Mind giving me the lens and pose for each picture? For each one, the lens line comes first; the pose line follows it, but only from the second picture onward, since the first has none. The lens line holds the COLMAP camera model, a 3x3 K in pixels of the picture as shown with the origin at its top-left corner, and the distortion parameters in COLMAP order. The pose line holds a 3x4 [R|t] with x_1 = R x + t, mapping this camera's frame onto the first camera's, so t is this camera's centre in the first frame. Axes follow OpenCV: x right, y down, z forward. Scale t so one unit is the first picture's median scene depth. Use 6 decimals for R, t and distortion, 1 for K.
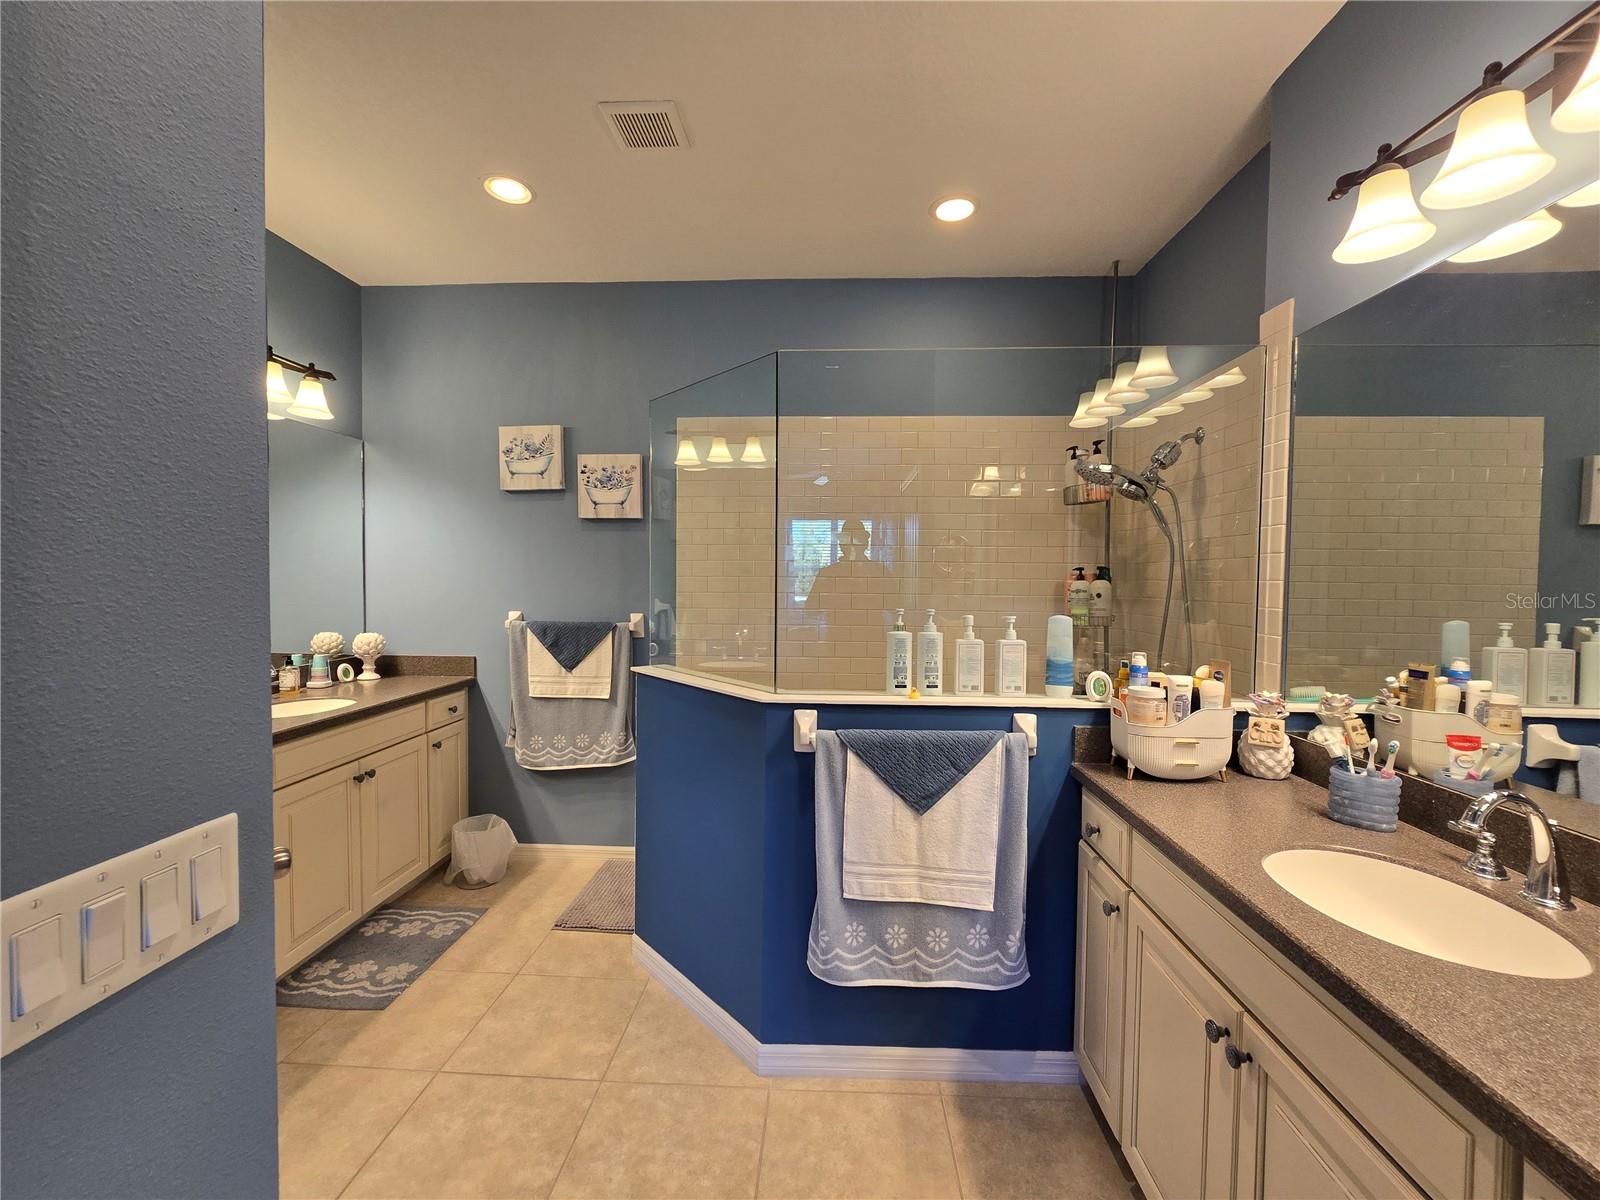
lens RADIAL K [[653.4, 0, 803.0], [0, 653.4, 597.1], [0, 0, 1]] dist [-0.003241, 0.000396]
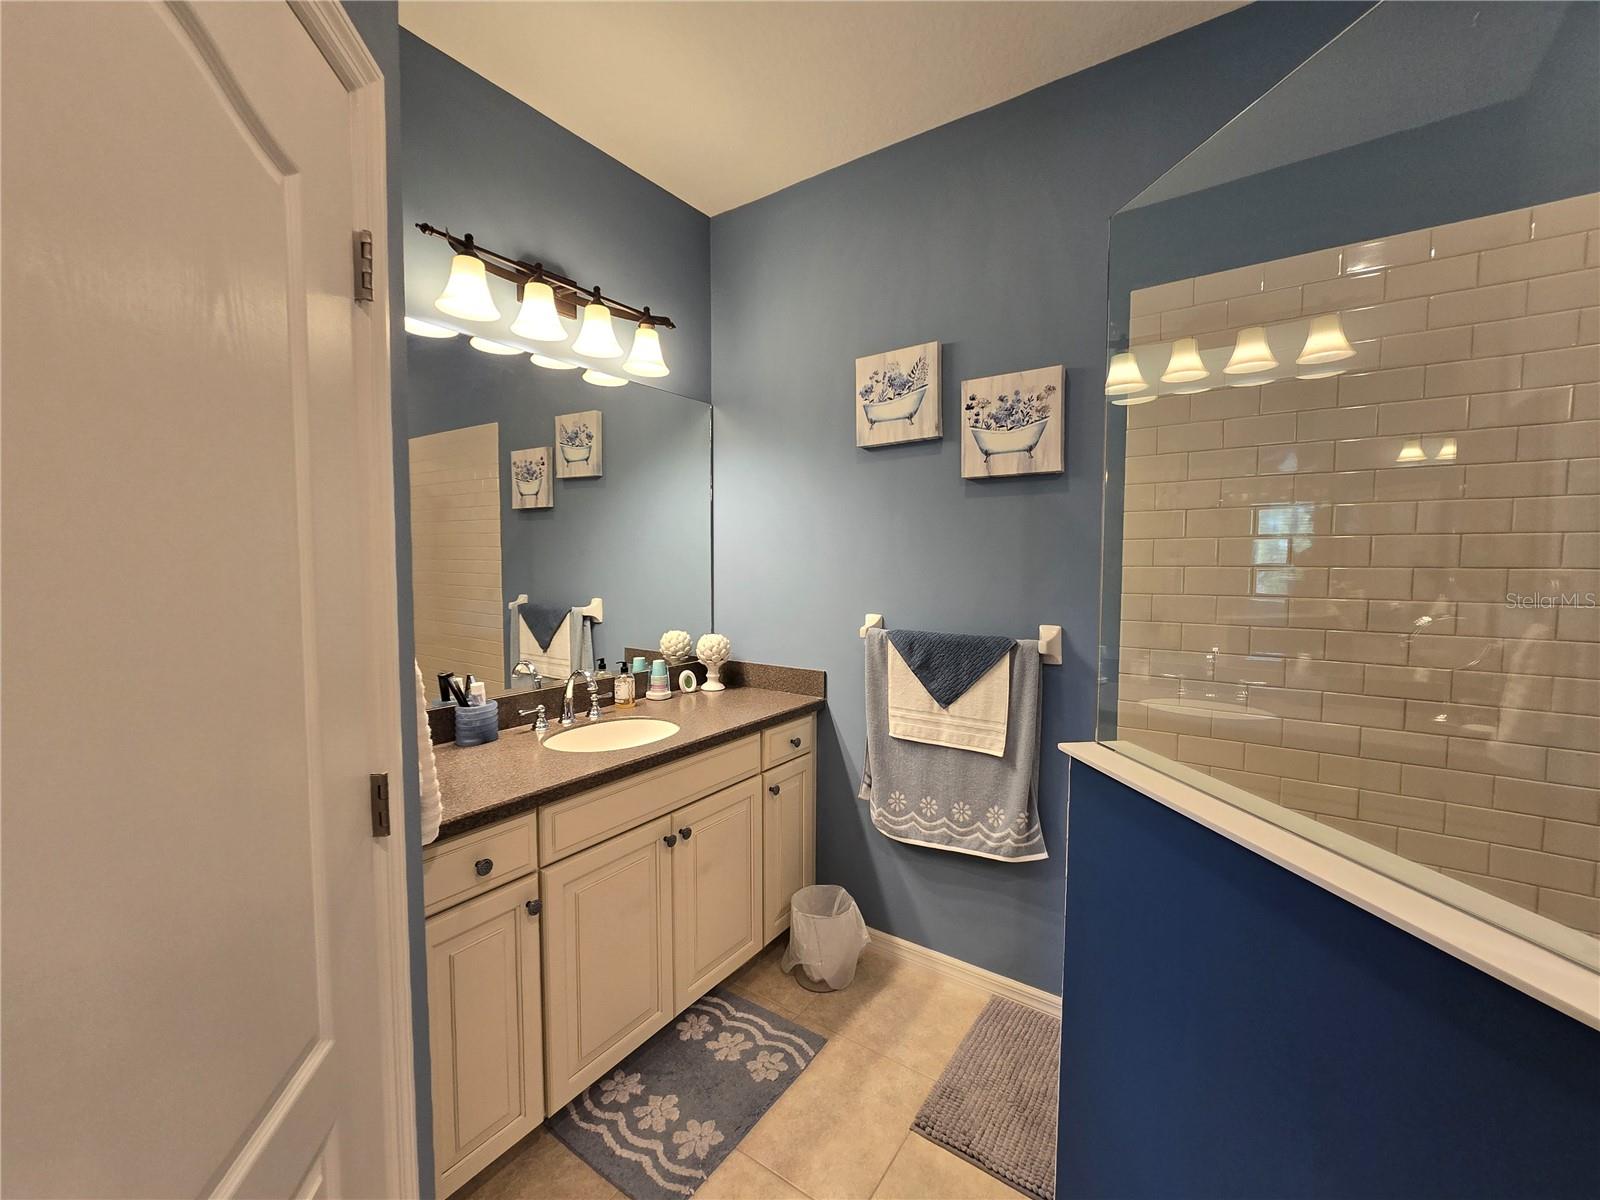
lens RADIAL K [[653.4, 0, 800.0], [0, 653.4, 591.0], [0, 0, 1]] dist [-0.003241, 0.000396]
pose [[0.845812, 0.020835, -0.533075, -0.128154], [-0.012078, 0.999729, 0.019911, -0.018400], [0.533345, -0.010402, 0.845834, 0.355420]]
